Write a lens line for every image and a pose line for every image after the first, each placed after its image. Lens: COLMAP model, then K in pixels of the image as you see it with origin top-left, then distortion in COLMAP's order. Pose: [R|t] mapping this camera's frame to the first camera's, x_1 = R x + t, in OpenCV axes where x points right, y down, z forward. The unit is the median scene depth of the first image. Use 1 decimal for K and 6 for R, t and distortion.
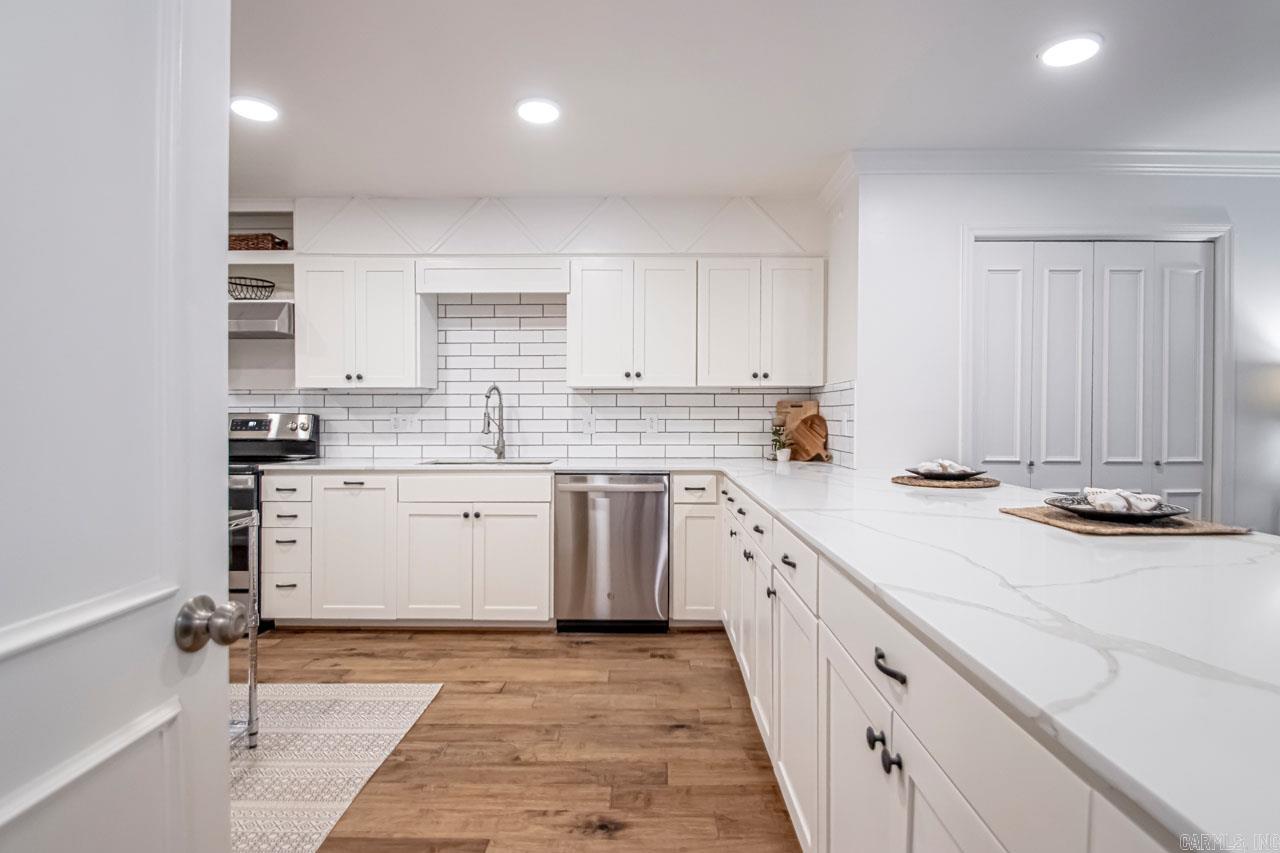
lens RADIAL K [[618.5, 0, 644.6], [0, 618.5, 422.5], [0, 0, 1]] dist [0.010879, -0.003592]
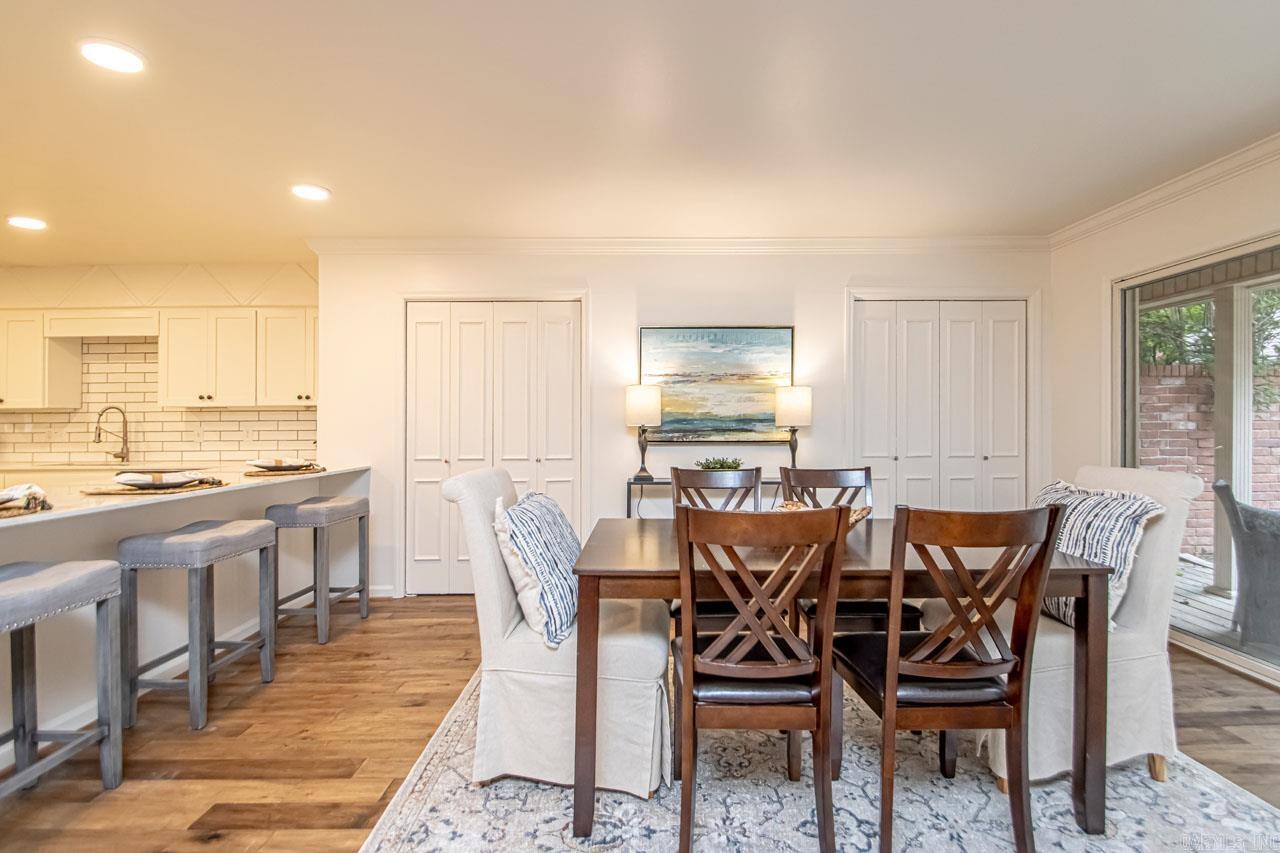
lens RADIAL K [[618.5, 0, 644.2], [0, 618.5, 425.2], [0, 0, 1]] dist [0.010879, -0.003592]
pose [[0.999975, -0.006823, 0.002103, 0.865399], [0.006852, 0.999878, -0.014035, 0.007410], [-0.002007, 0.014049, 0.999899, -0.314931]]
